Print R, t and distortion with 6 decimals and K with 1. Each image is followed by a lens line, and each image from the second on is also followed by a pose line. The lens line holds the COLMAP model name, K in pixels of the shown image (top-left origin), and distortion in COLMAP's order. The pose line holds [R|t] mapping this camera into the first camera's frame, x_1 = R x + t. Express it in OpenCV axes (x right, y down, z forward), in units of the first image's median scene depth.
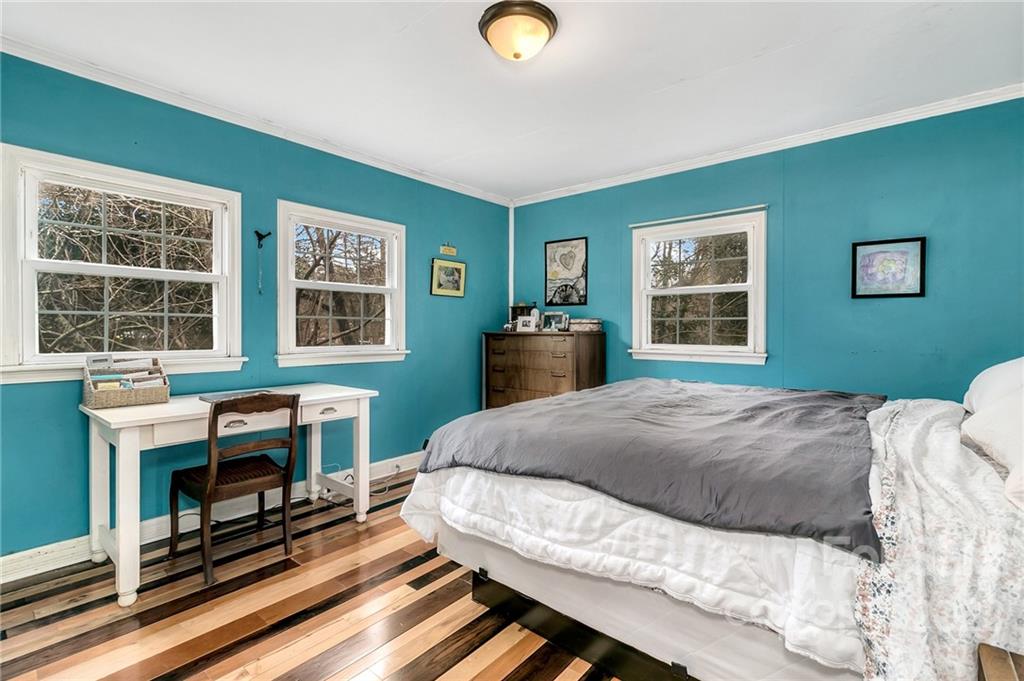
lens RADIAL K [[476.8, 0, 517.8], [0, 476.8, 327.3], [0, 0, 1]] dist [-0.005115, -0.000537]
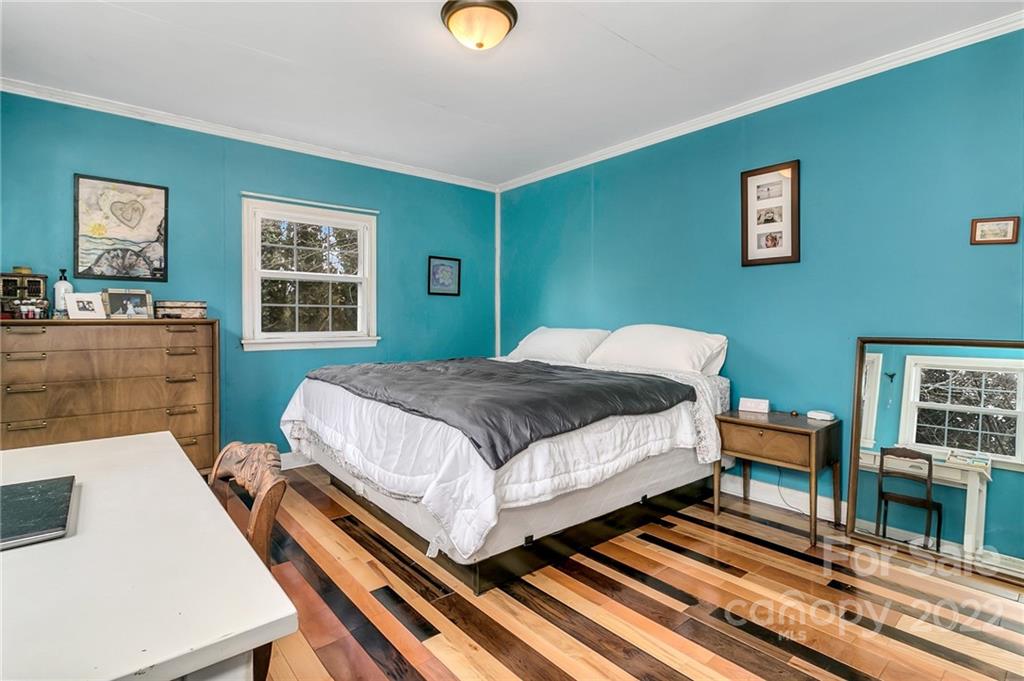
lens RADIAL K [[492.2, 0, 509.9], [0, 492.2, 325.2], [0, 0, 1]] dist [-0.021119, 0.000000]
pose [[0.174082, -0.008993, 0.984690, -0.526109], [0.000346, 0.999959, 0.009071, 0.012575], [-0.984731, -0.001239, 0.174078, 0.389399]]
